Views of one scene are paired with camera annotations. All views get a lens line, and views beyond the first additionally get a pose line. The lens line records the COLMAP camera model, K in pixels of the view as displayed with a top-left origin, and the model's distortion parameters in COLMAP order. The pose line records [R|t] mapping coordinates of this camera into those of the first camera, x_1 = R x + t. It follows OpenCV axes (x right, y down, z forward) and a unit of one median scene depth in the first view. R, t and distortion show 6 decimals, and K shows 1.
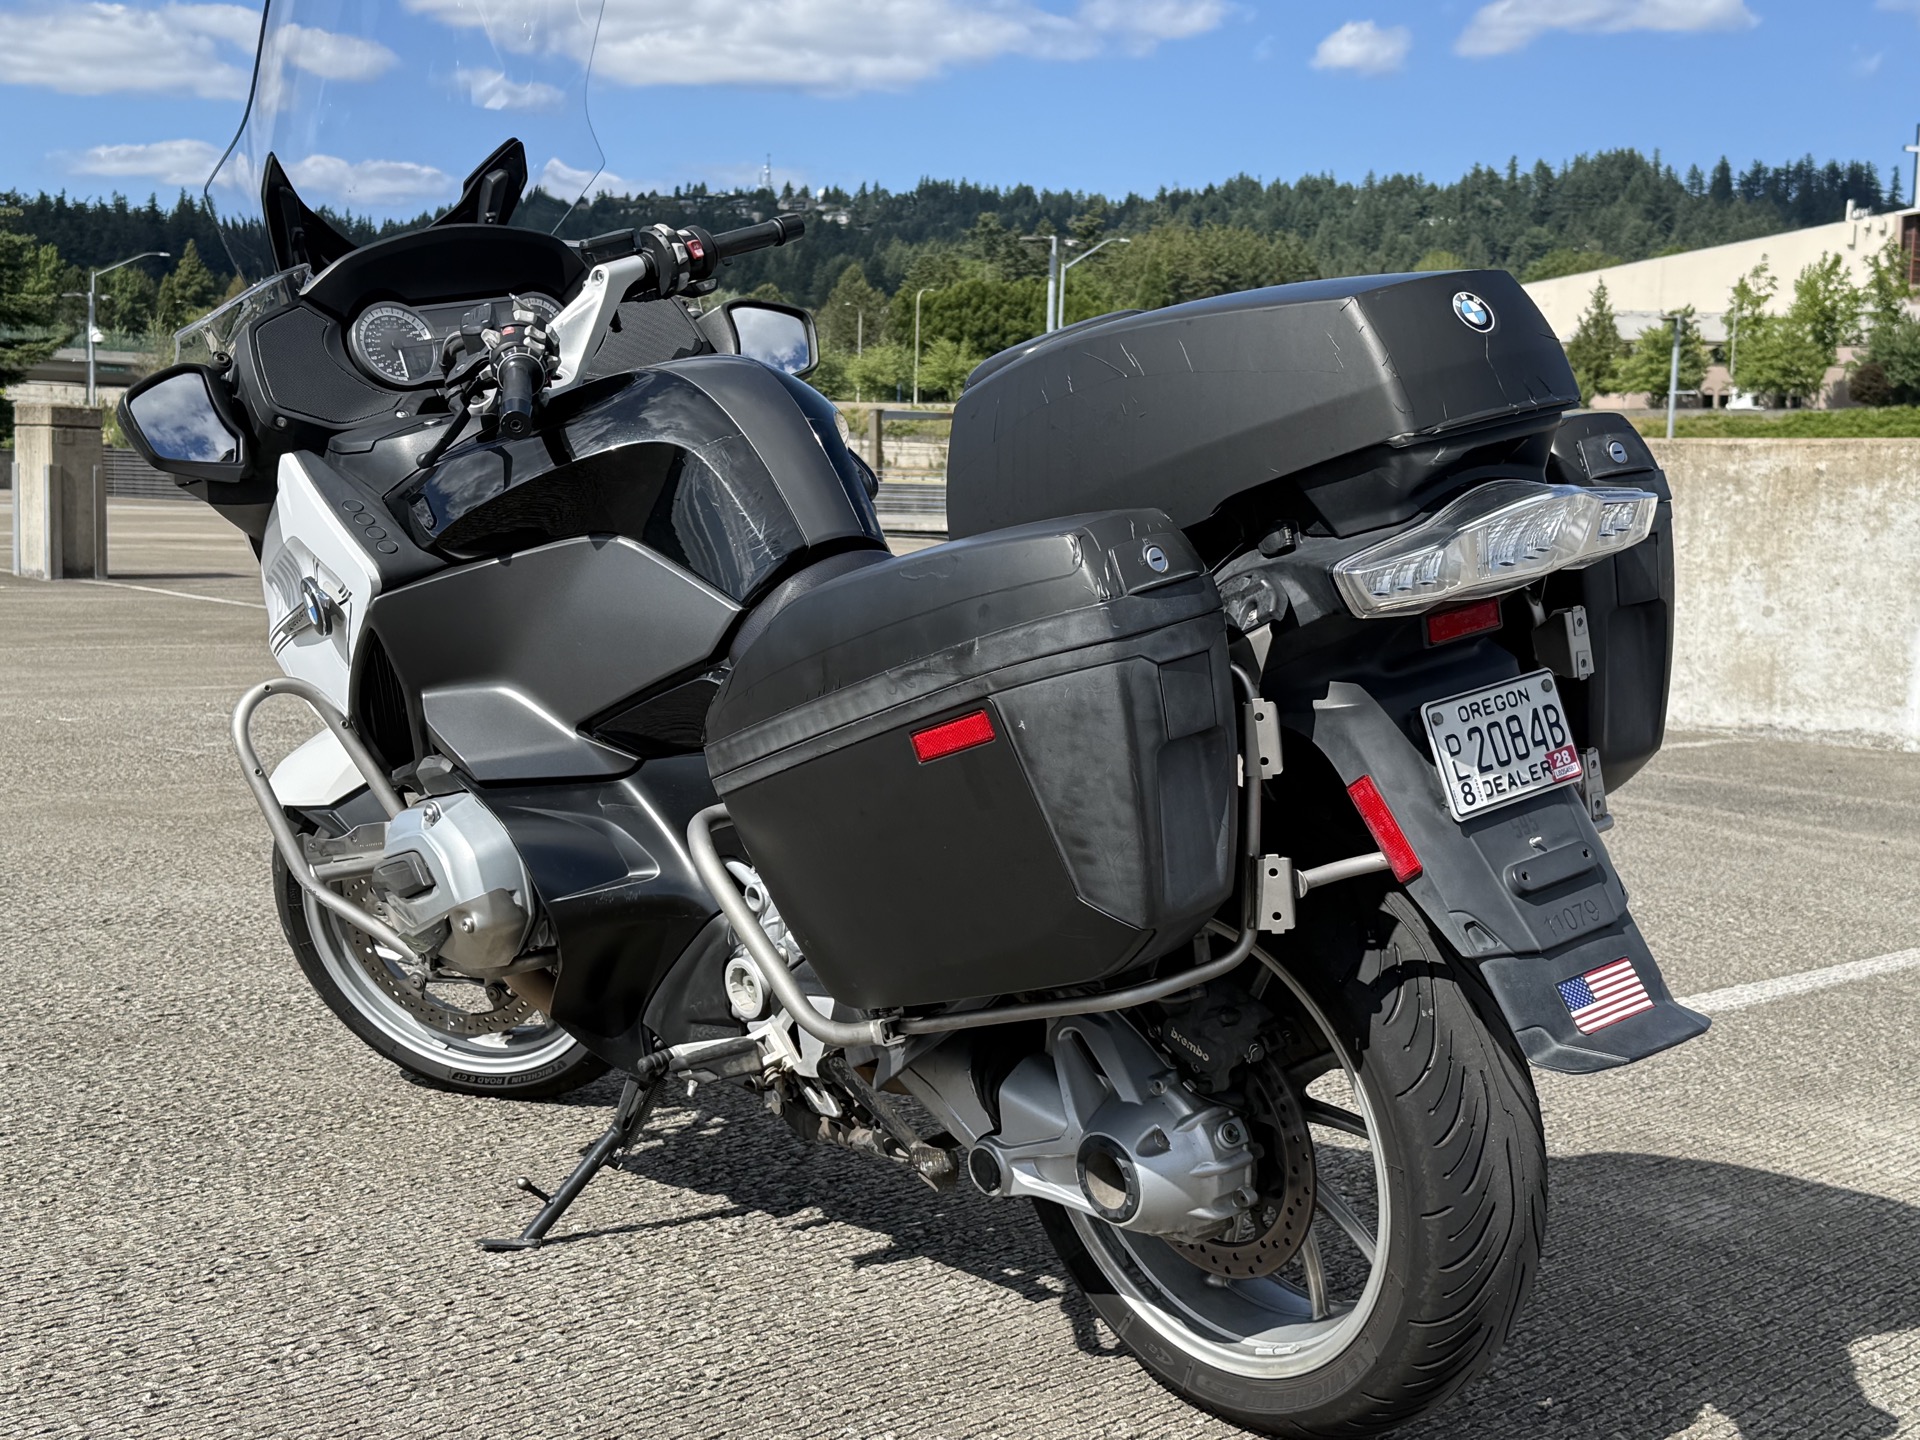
lens RADIAL K [[2659.7, 0, 957.3], [0, 2659.7, 730.9], [0, 0, 1]] dist [0.041341, 0.000000]
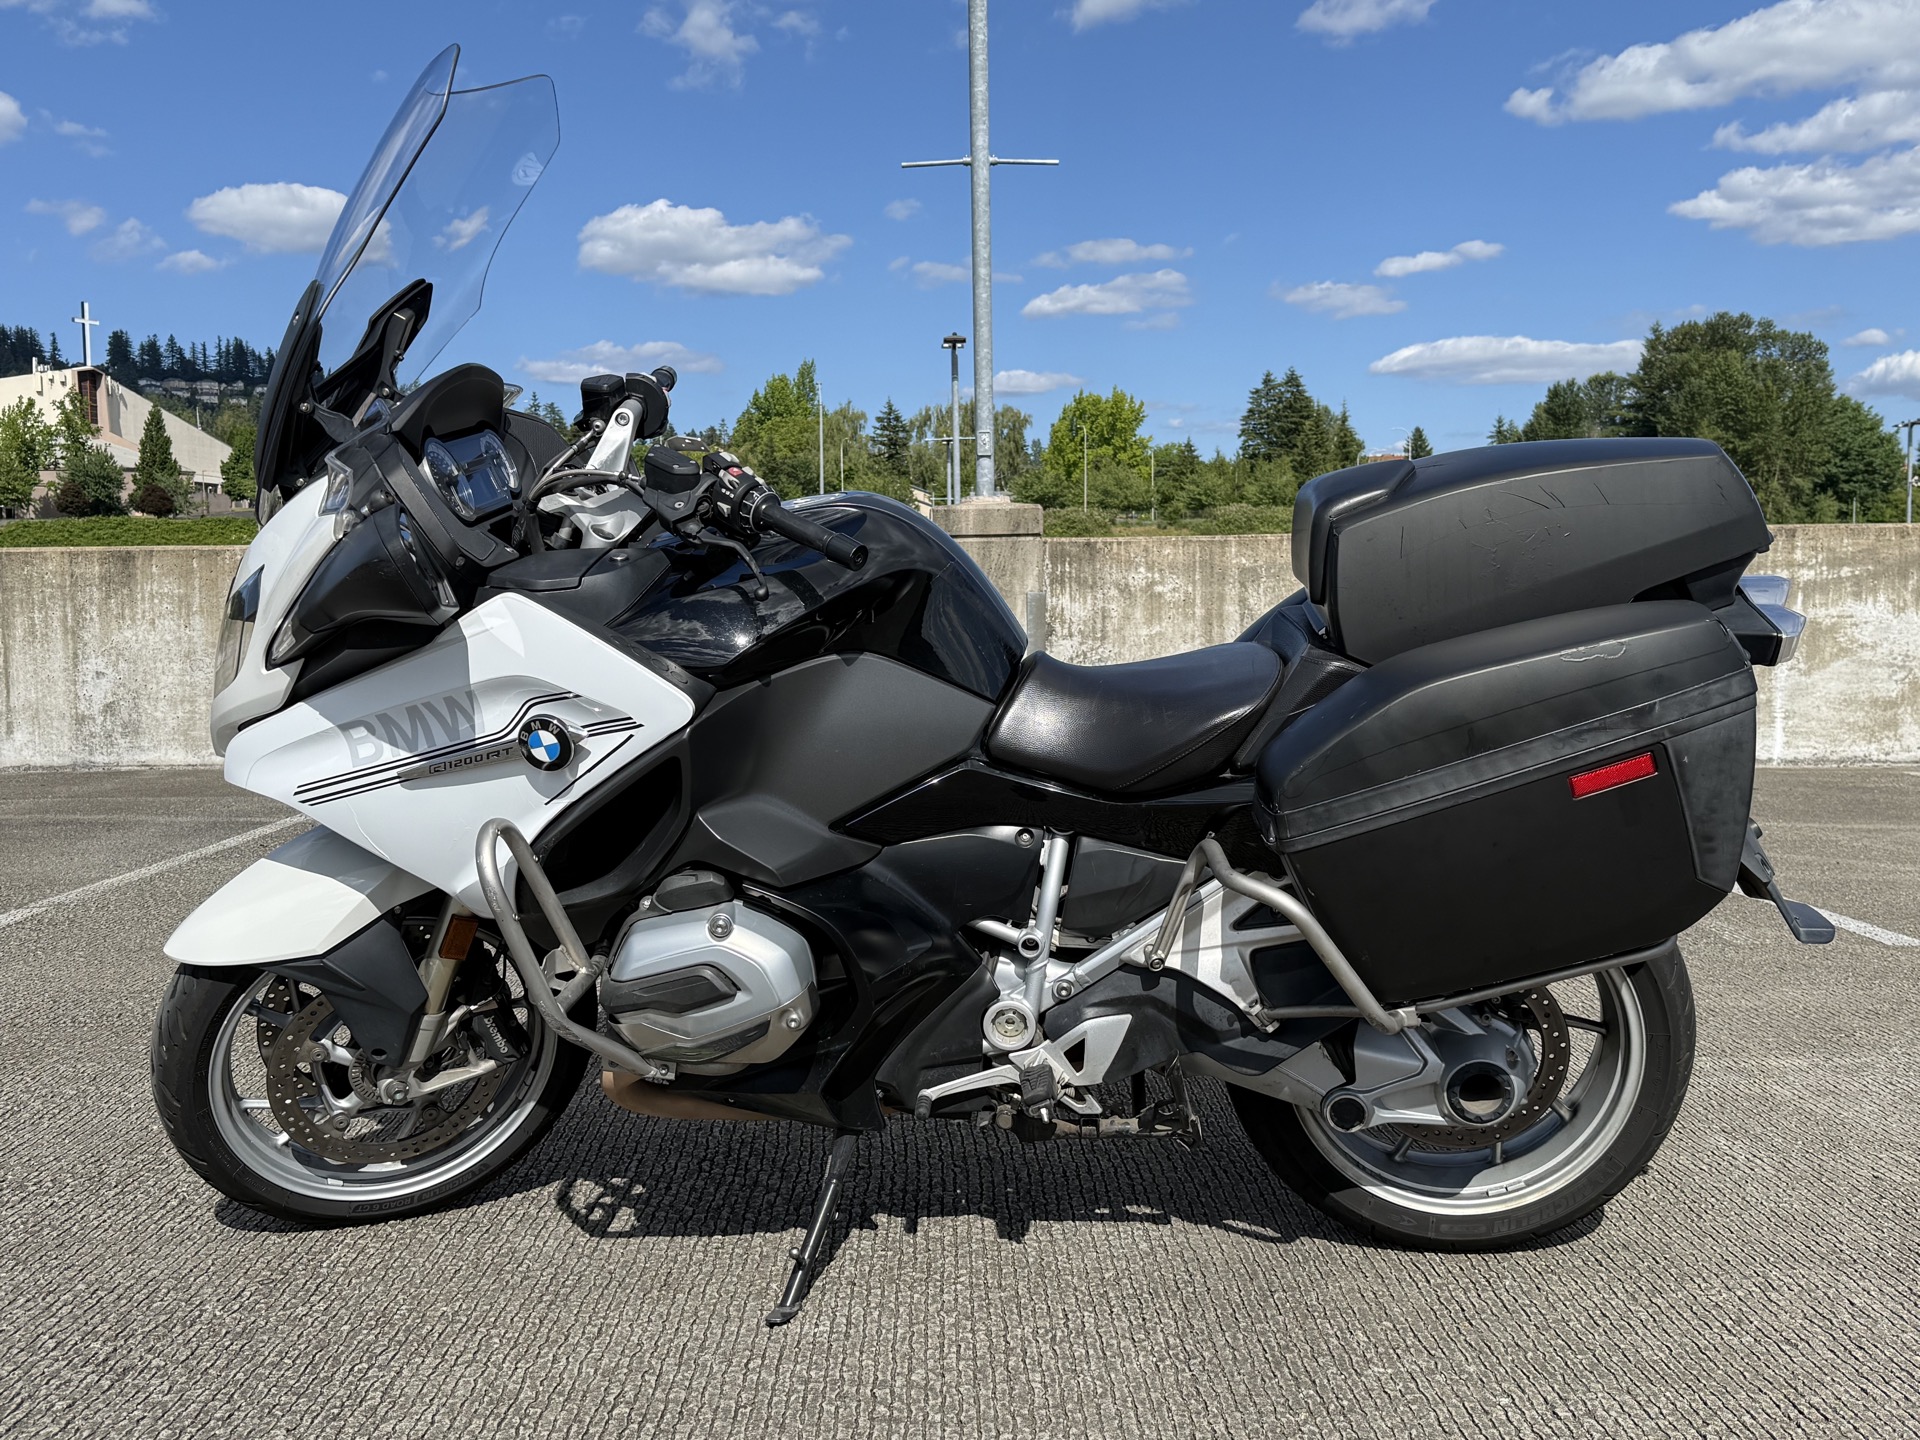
lens RADIAL K [[1932.9, 0, 959.0], [0, 1932.9, 707.4], [0, 0, 1]] dist [0.071979, 0.000000]
pose [[0.687821, -0.083082, 0.721110, -0.801963], [0.099246, 0.994863, 0.019958, -0.072318], [-0.719064, 0.057840, 0.692533, 0.469550]]
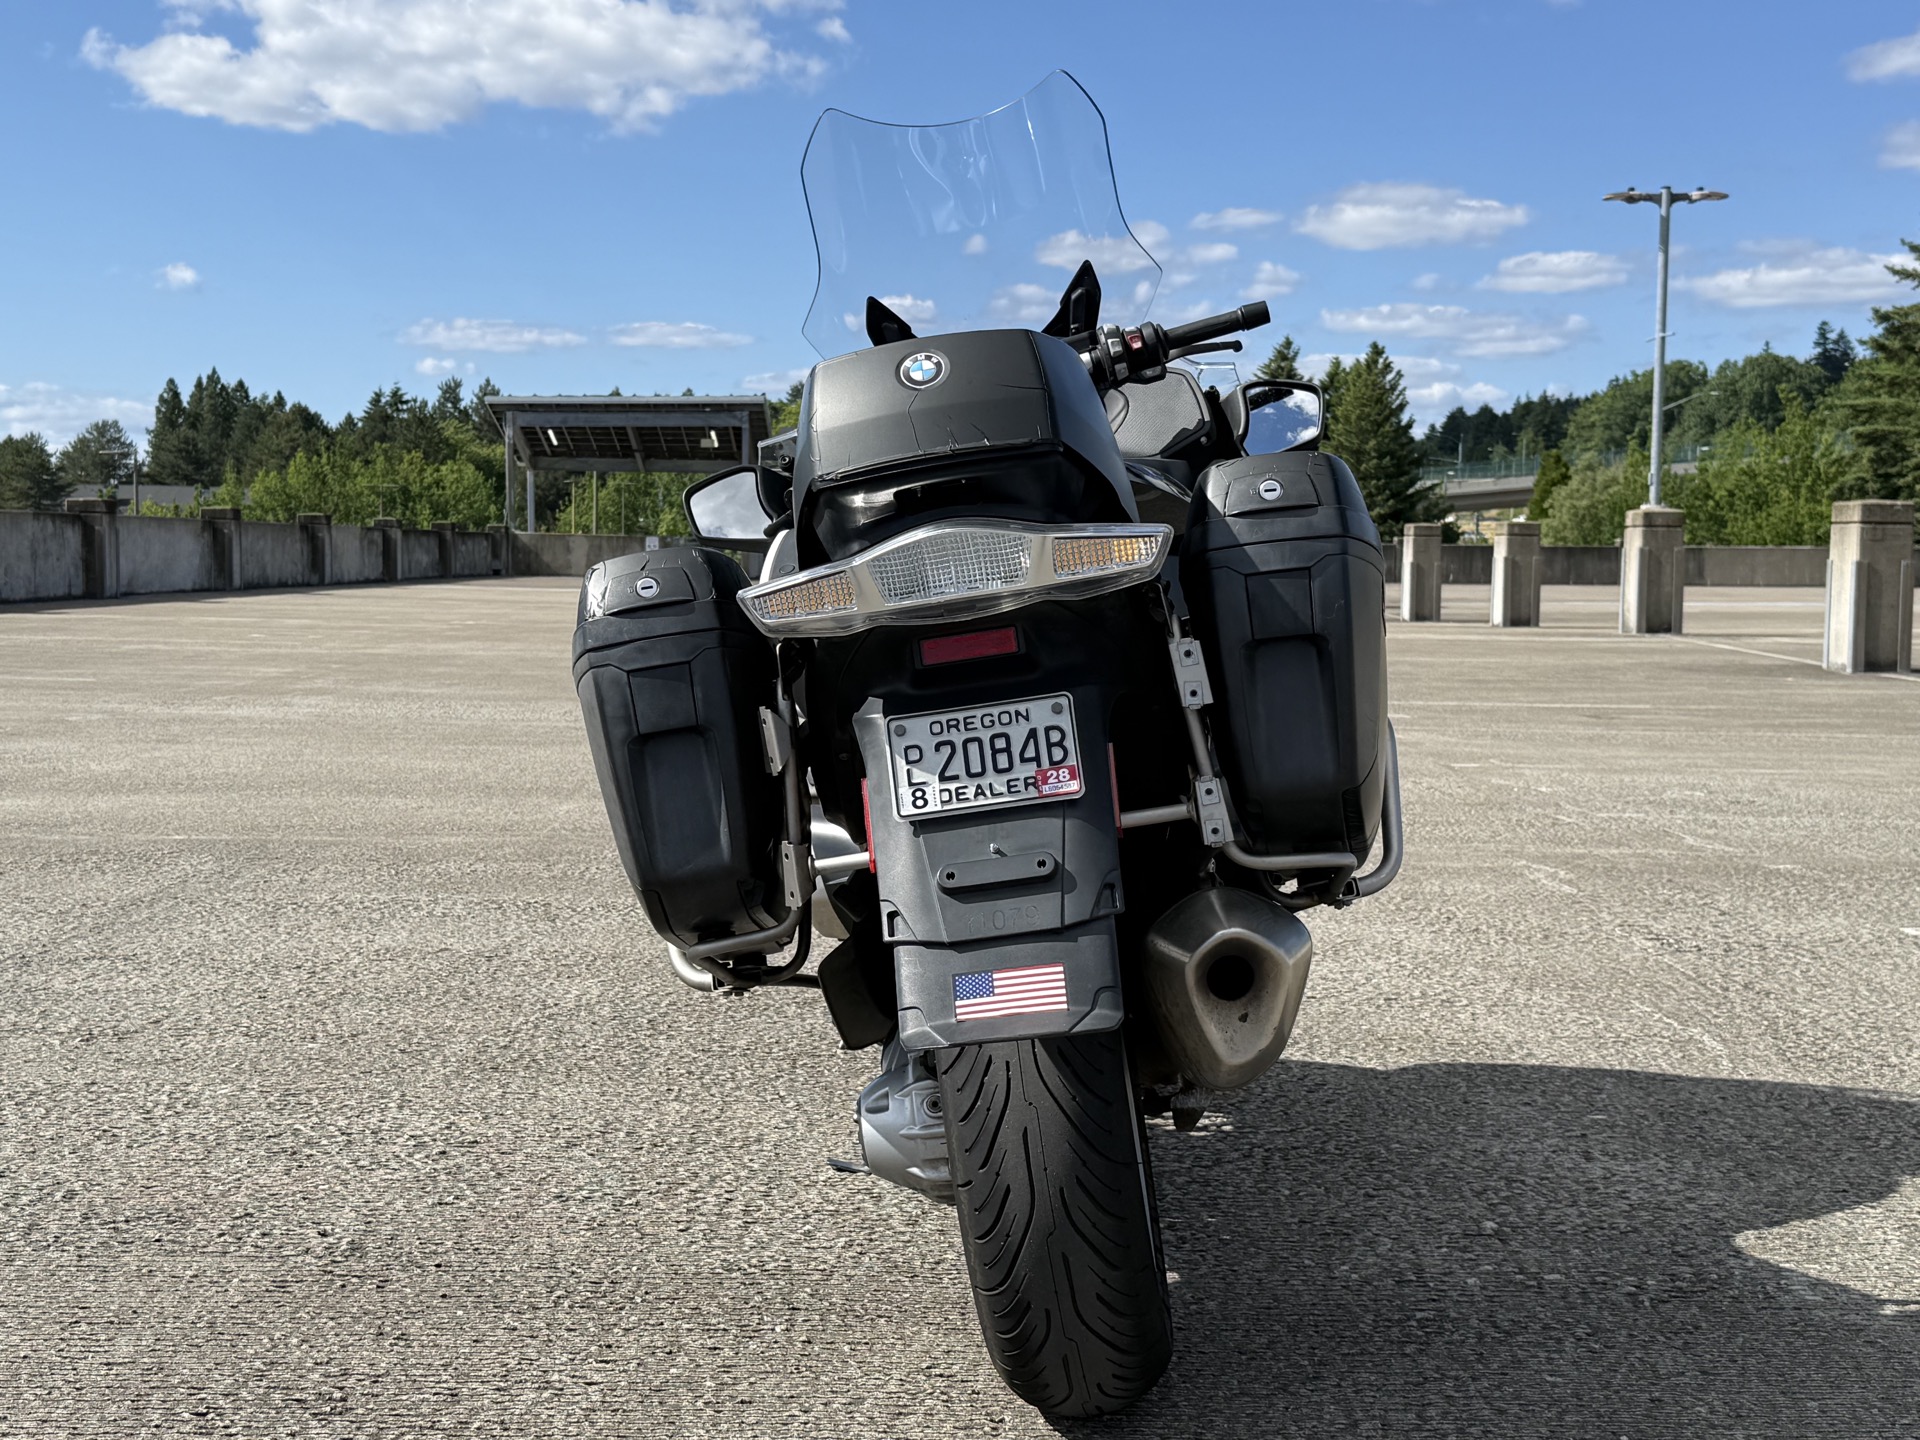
lens RADIAL K [[2659.7, 0, 952.1], [0, 2659.7, 713.3], [0, 0, 1]] dist [0.041341, 0.000000]
pose [[0.722924, 0.026774, -0.690408, 0.884548], [-0.058082, 0.998067, -0.022113, 0.010692], [0.688482, 0.056087, 0.723082, 0.181487]]
